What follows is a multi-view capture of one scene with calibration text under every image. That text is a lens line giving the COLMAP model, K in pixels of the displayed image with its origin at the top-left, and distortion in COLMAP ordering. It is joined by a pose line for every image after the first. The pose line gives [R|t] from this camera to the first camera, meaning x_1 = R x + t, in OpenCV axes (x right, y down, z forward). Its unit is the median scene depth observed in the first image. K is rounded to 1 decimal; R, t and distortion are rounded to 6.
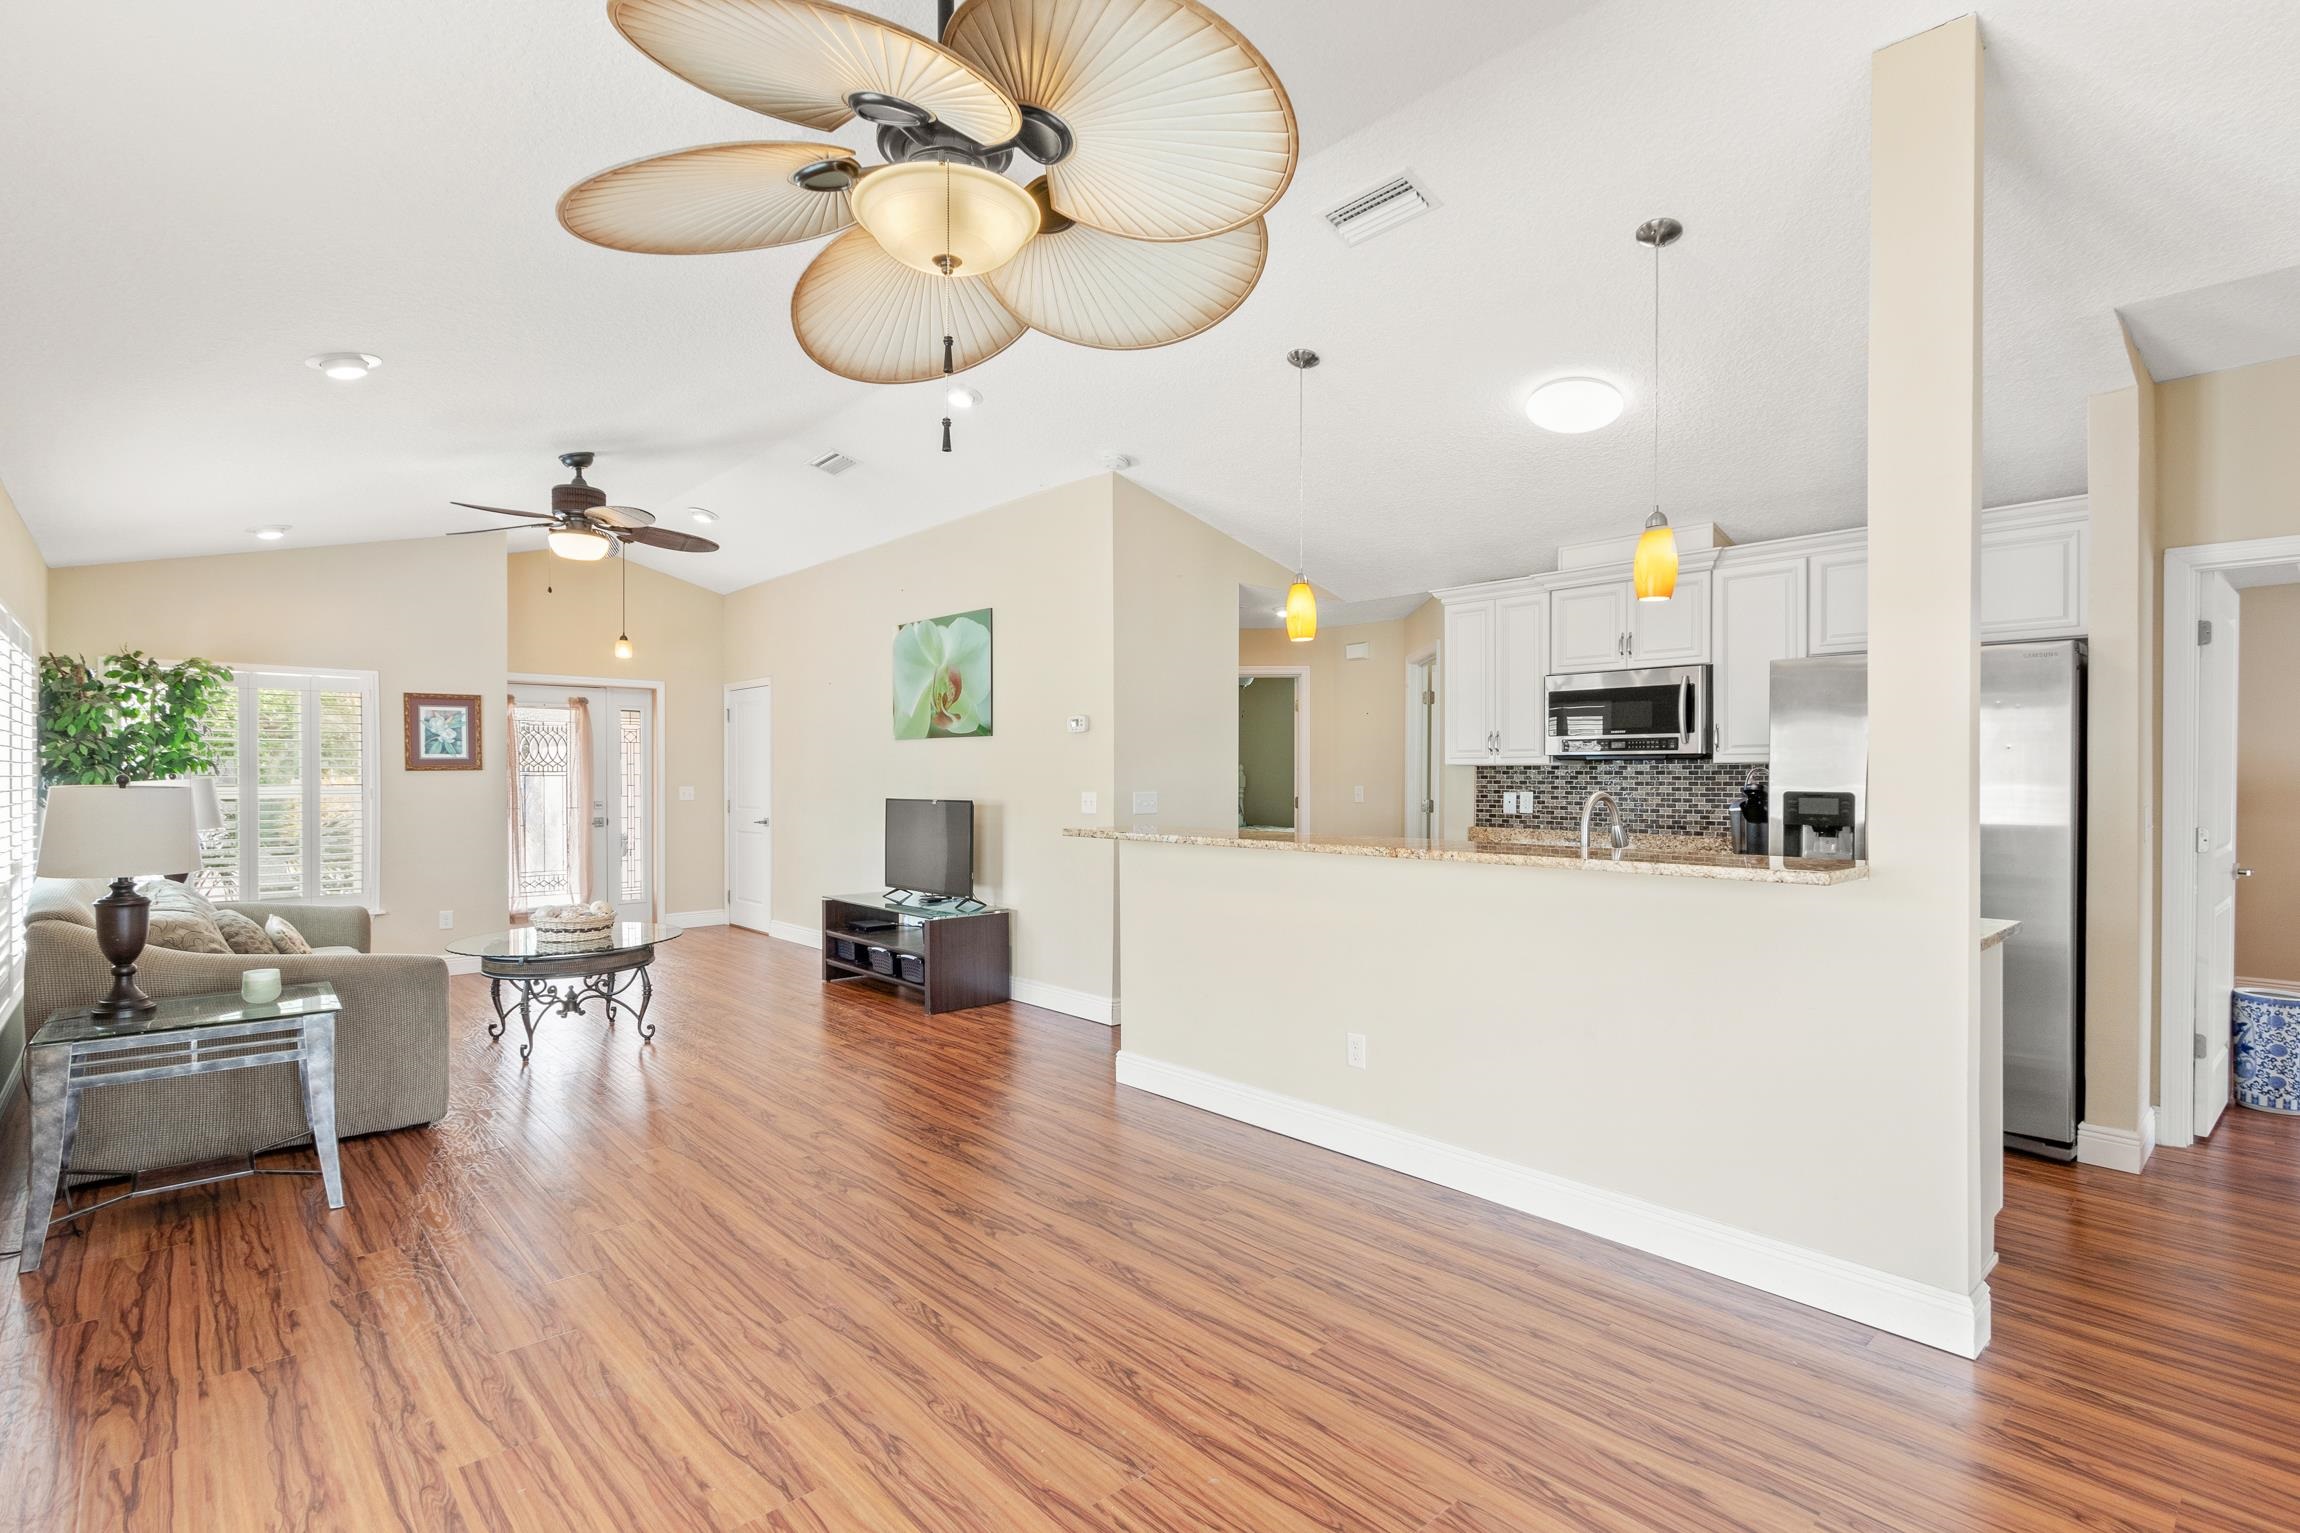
lens RADIAL K [[1125.9, 0, 1155.0], [0, 1125.9, 780.4], [0, 0, 1]] dist [0.000228, 0.000070]
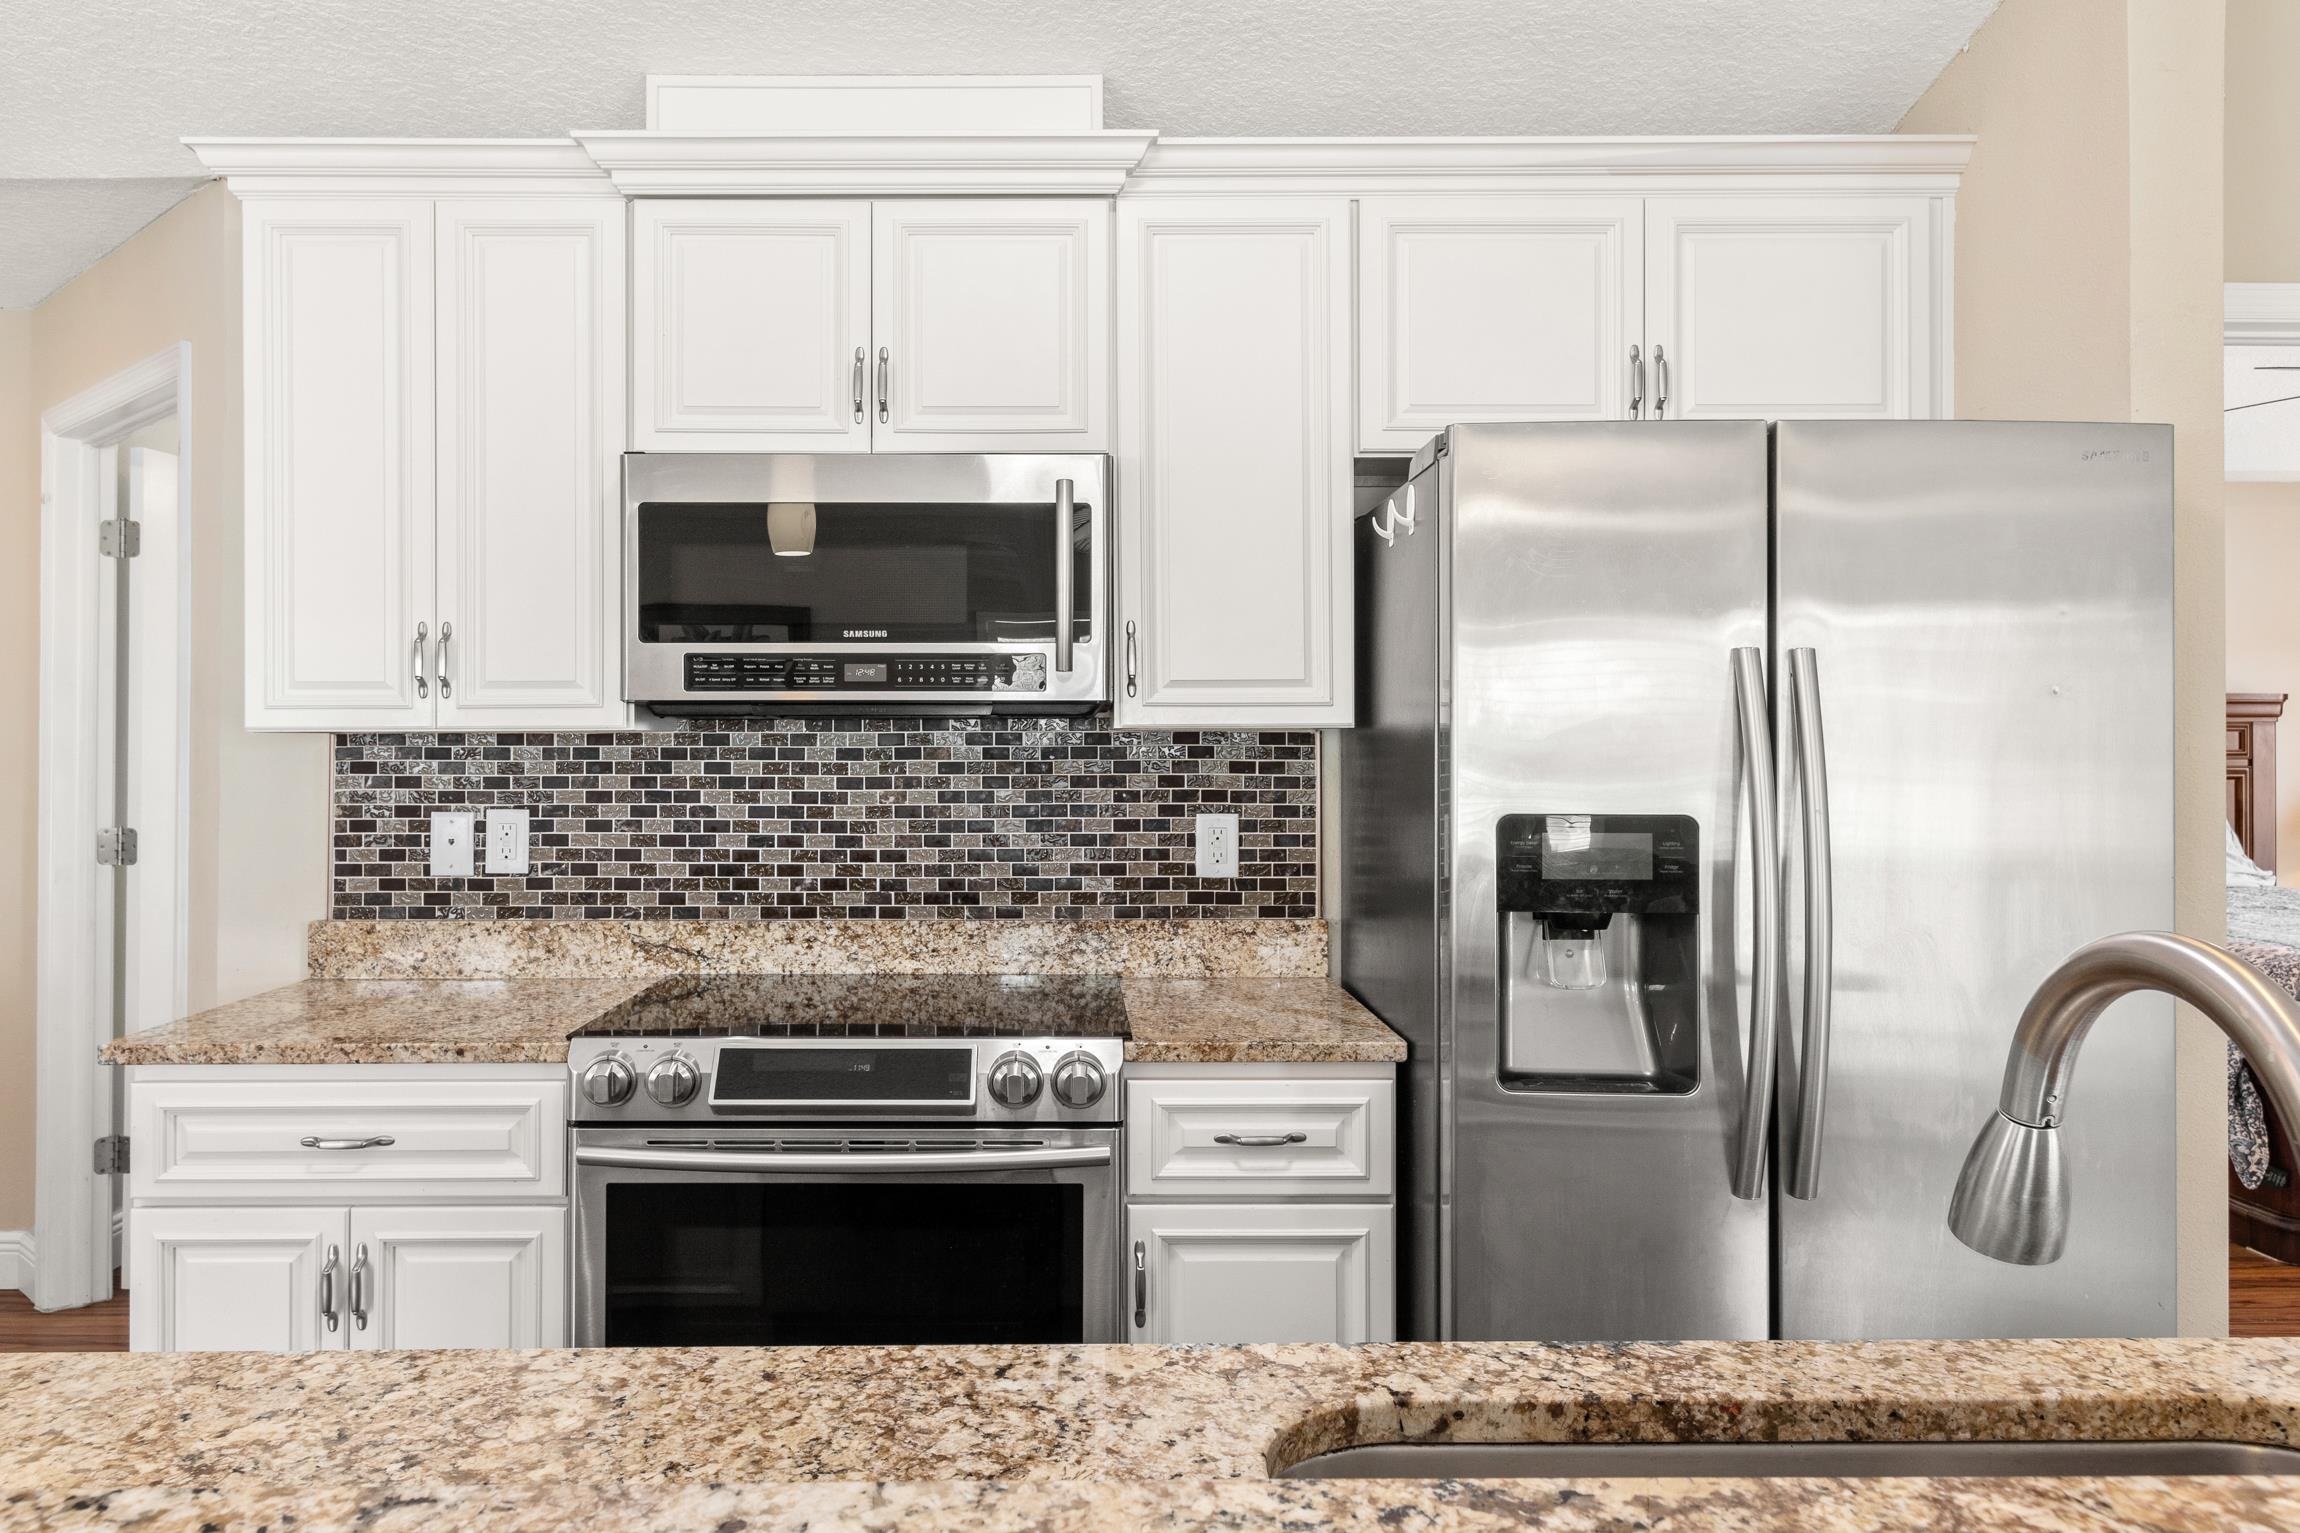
lens RADIAL K [[1611.4, 0, 1149.9], [0, 1611.4, 731.4], [0, 0, 1]] dist [0.010321, 0.004019]
pose [[0.654836, 0.000887, 0.755770, 0.089739], [0.006946, 0.999950, -0.007192, -0.008764], [-0.755739, 0.009959, 0.654798, 0.536276]]
